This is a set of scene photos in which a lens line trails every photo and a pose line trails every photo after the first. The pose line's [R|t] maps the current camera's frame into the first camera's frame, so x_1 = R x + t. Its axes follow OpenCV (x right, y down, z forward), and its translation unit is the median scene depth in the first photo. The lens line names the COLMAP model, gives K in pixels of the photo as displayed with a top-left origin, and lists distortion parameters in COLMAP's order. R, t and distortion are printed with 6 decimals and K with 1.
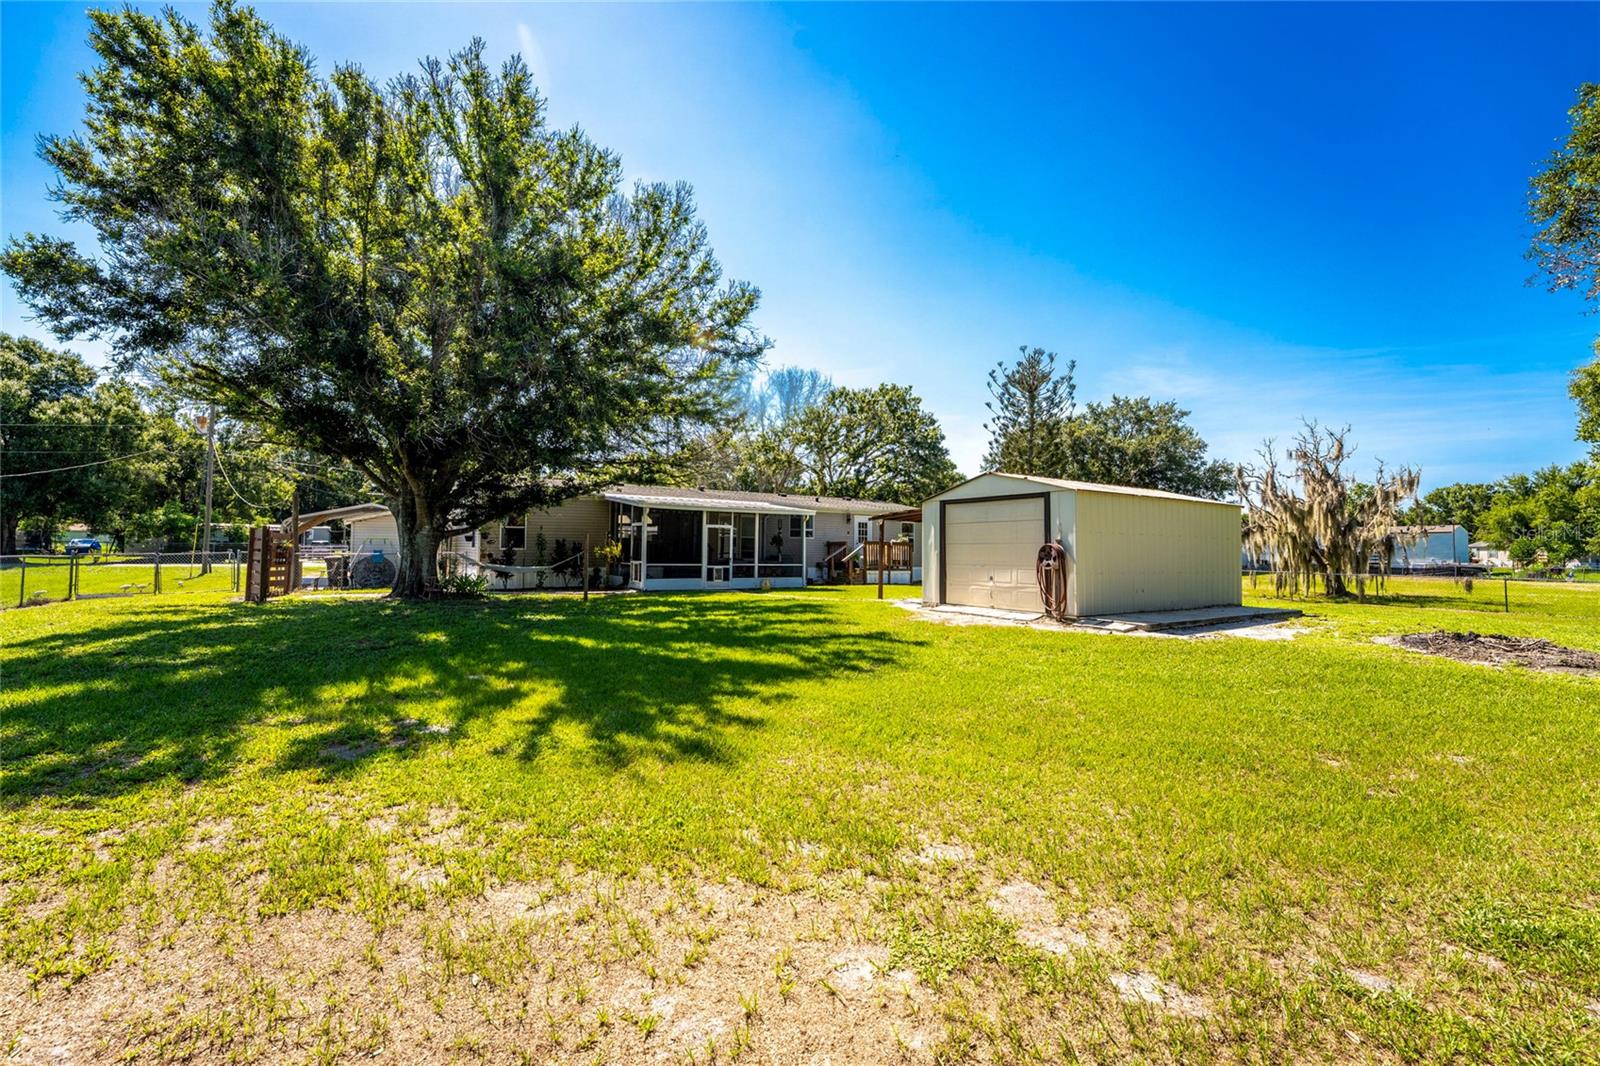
lens RADIAL K [[669.2, 0, 780.8], [0, 669.2, 520.1], [0, 0, 1]] dist [-0.029962, 0.003933]
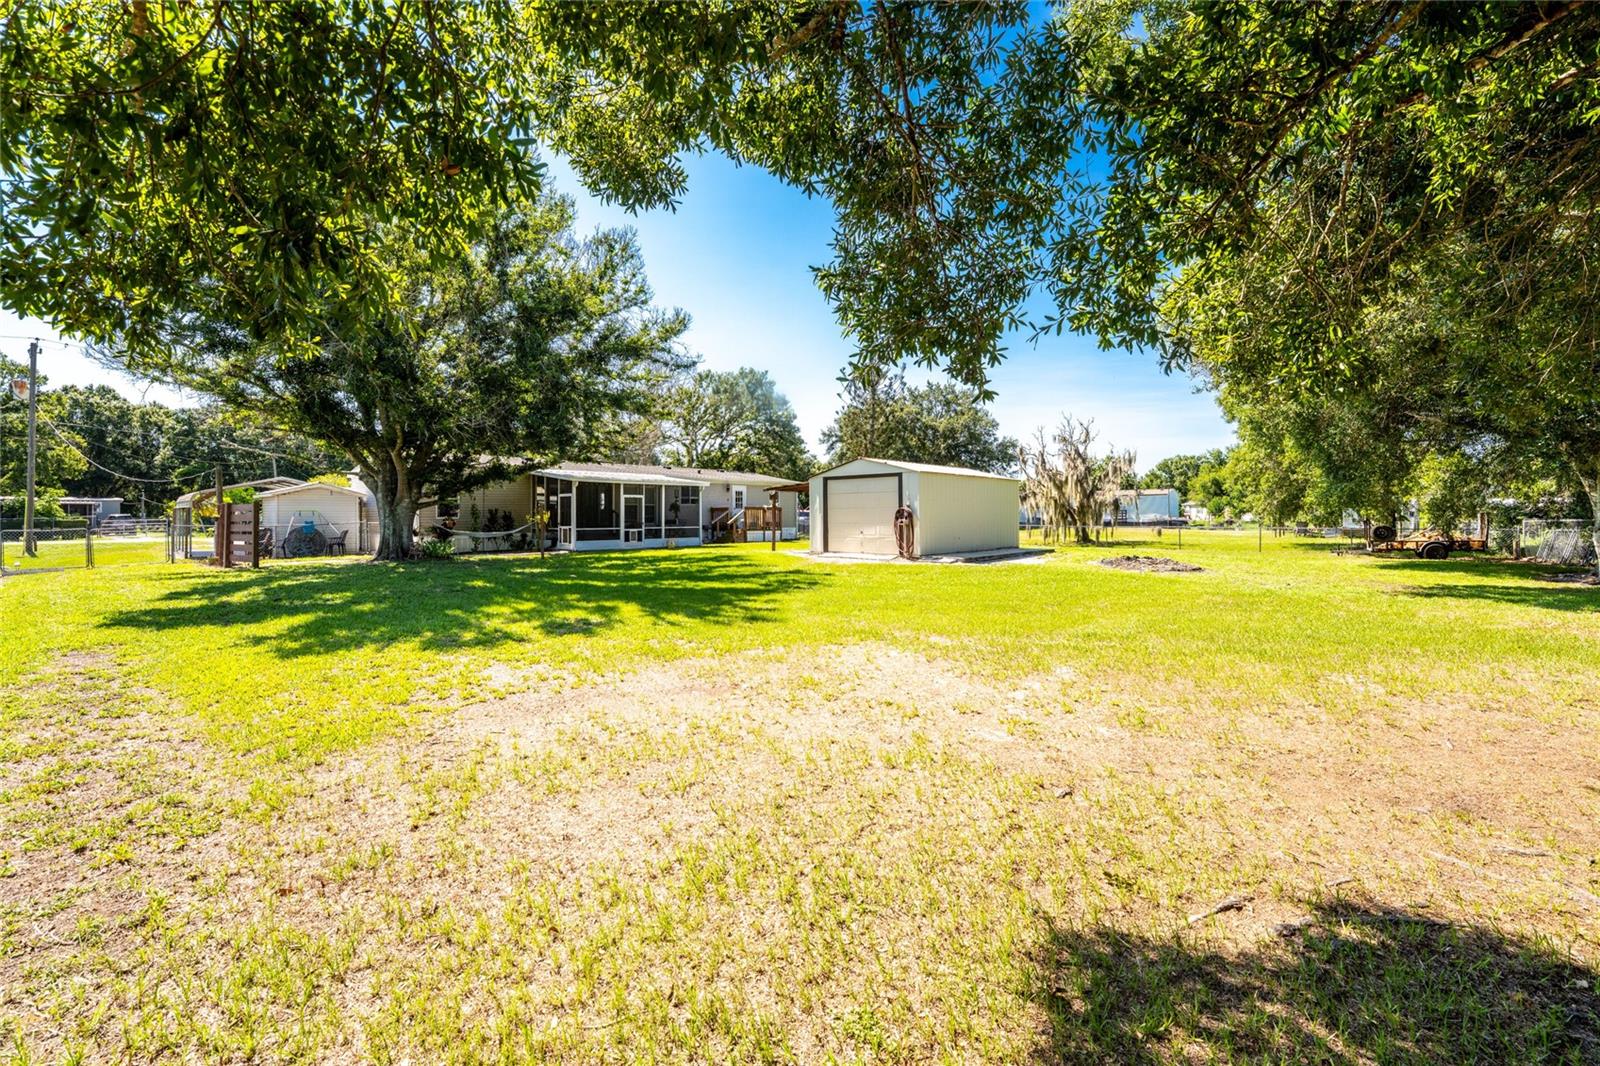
lens RADIAL K [[669.2, 0, 781.4], [0, 669.2, 488.2], [0, 0, 1]] dist [-0.029962, 0.003933]
pose [[0.967275, -0.005598, 0.253670, -0.128960], [0.004503, 0.999978, 0.004896, -0.008965], [-0.253692, -0.003594, 0.967278, -0.205226]]
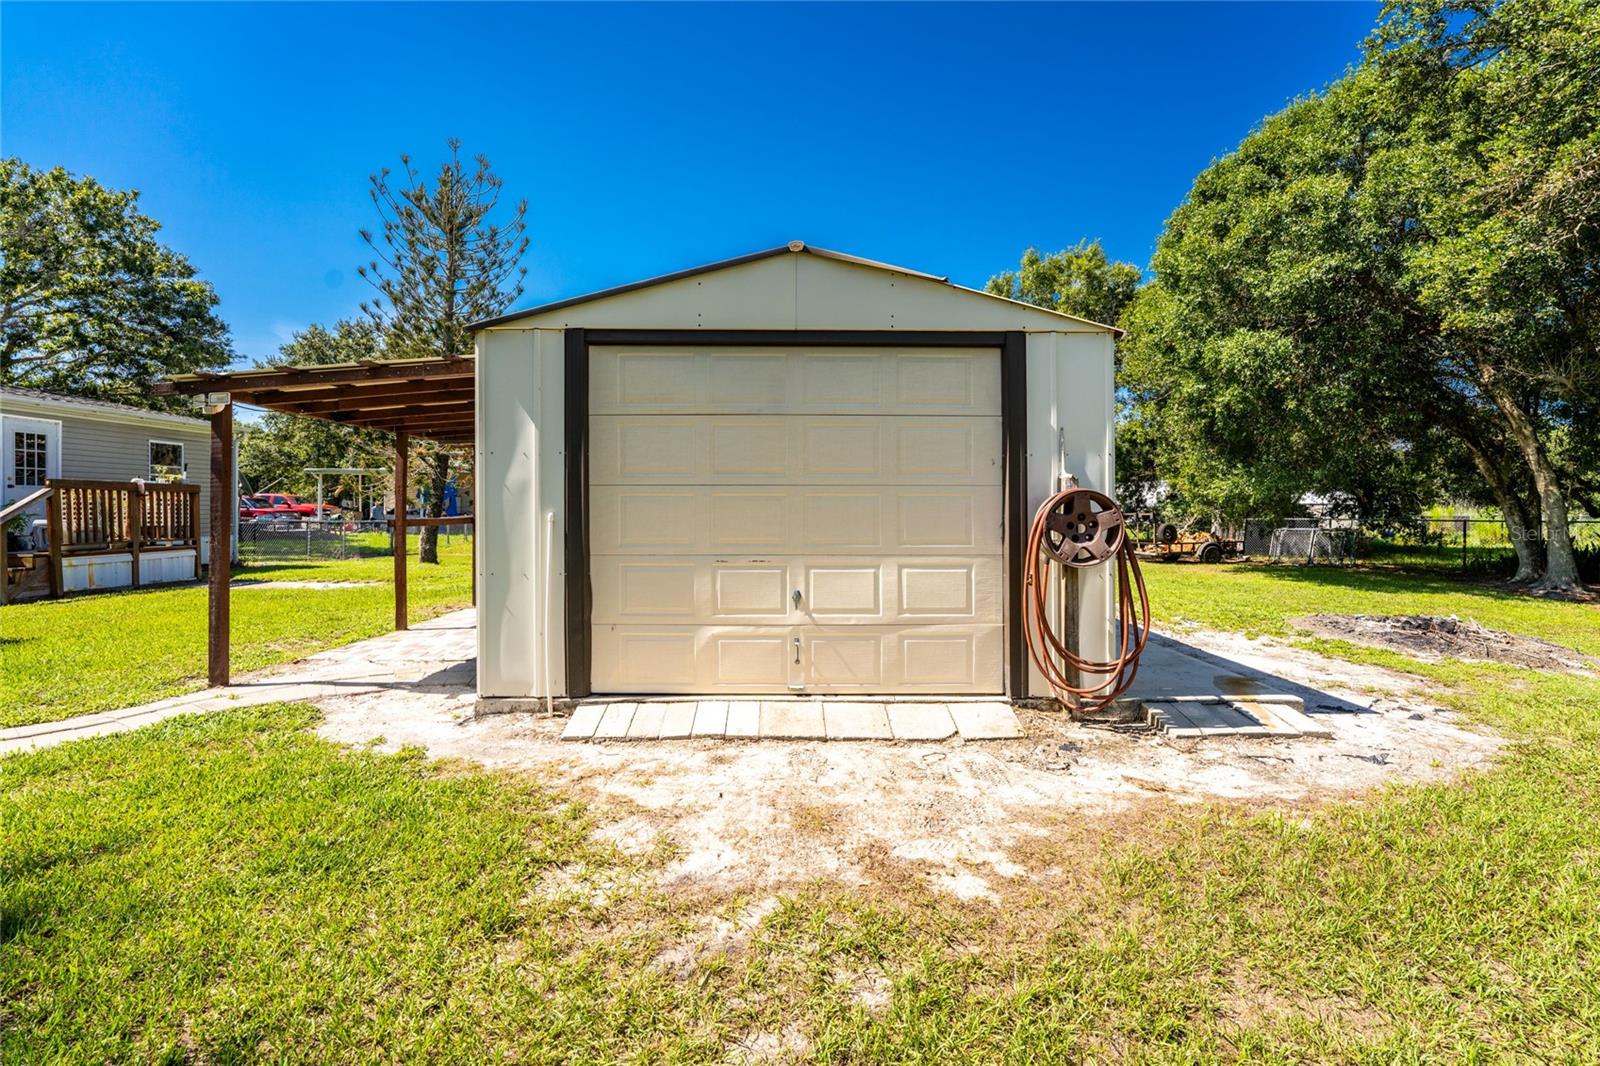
lens RADIAL K [[669.2, 0, 771.3], [0, 669.2, 506.5], [0, 0, 1]] dist [-0.029962, 0.003933]
pose [[0.524805, -0.012635, 0.851129, 0.030906], [-0.035884, 0.998673, 0.036952, 0.020683], [-0.850466, -0.049934, 0.523655, 0.517073]]
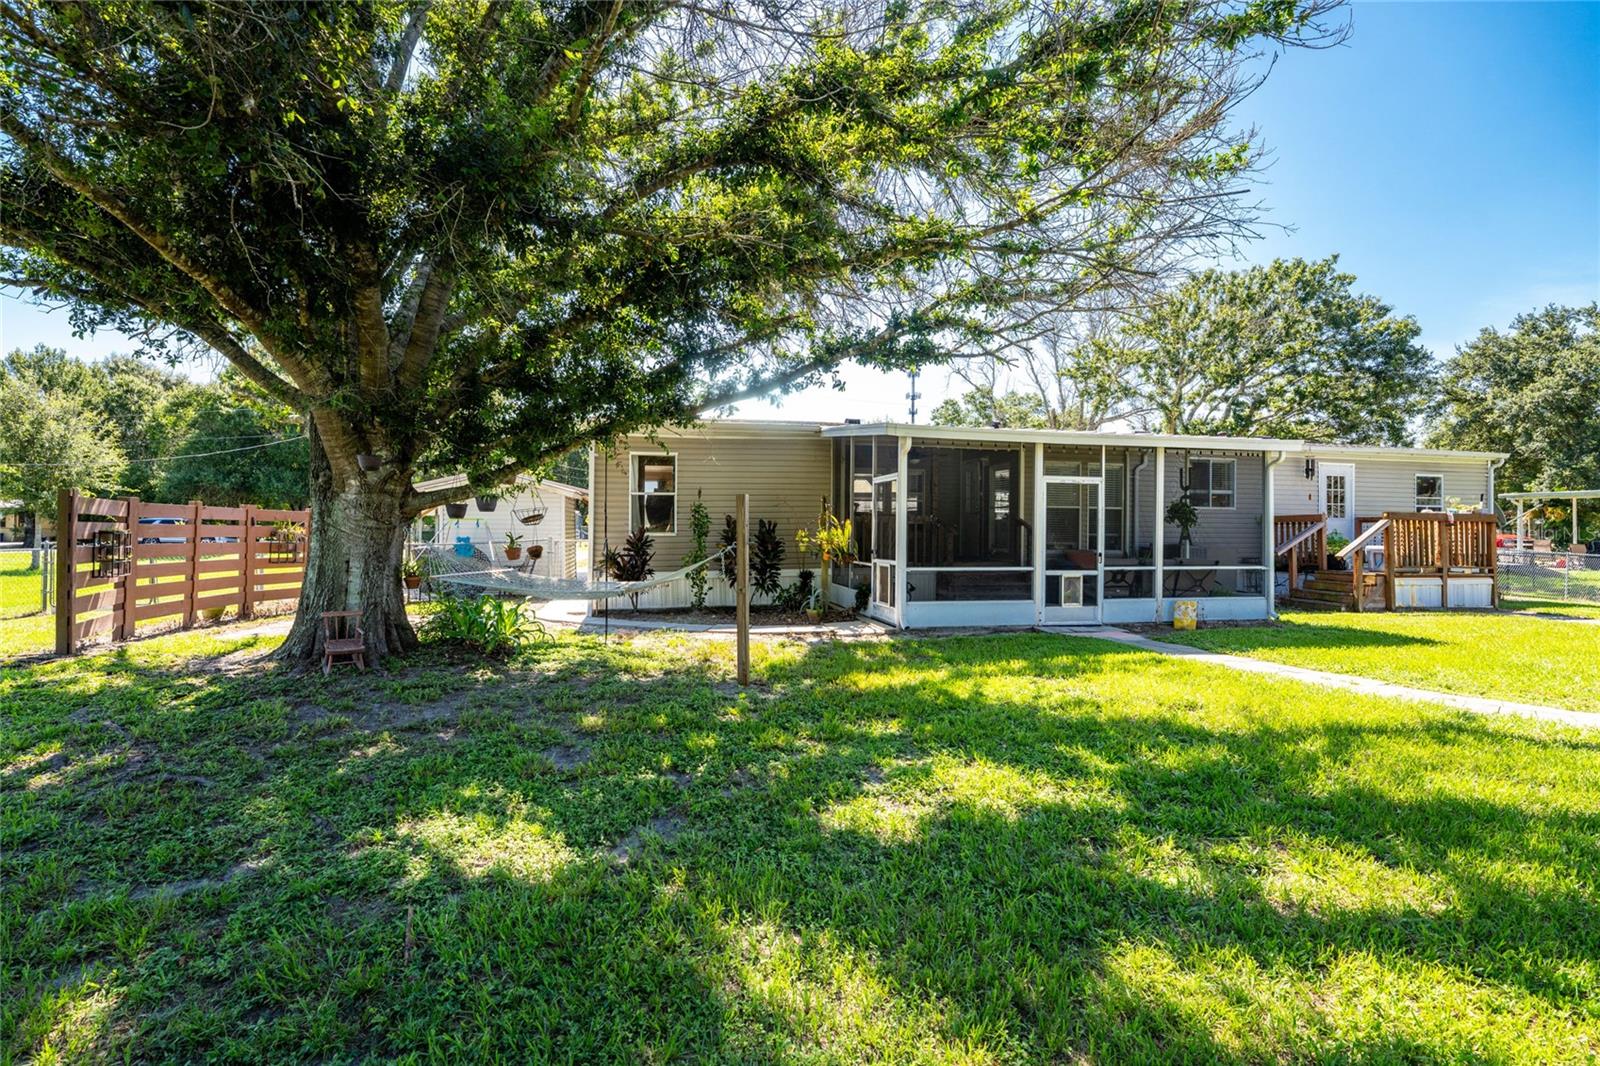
lens RADIAL K [[669.2, 0, 787.3], [0, 669.2, 530.4], [0, 0, 1]] dist [-0.029962, 0.003933]
pose [[0.935956, -0.006046, -0.352066, -0.104814], [0.021235, 0.999002, 0.039296, 0.019606], [0.351477, -0.044256, 0.935150, 0.492218]]
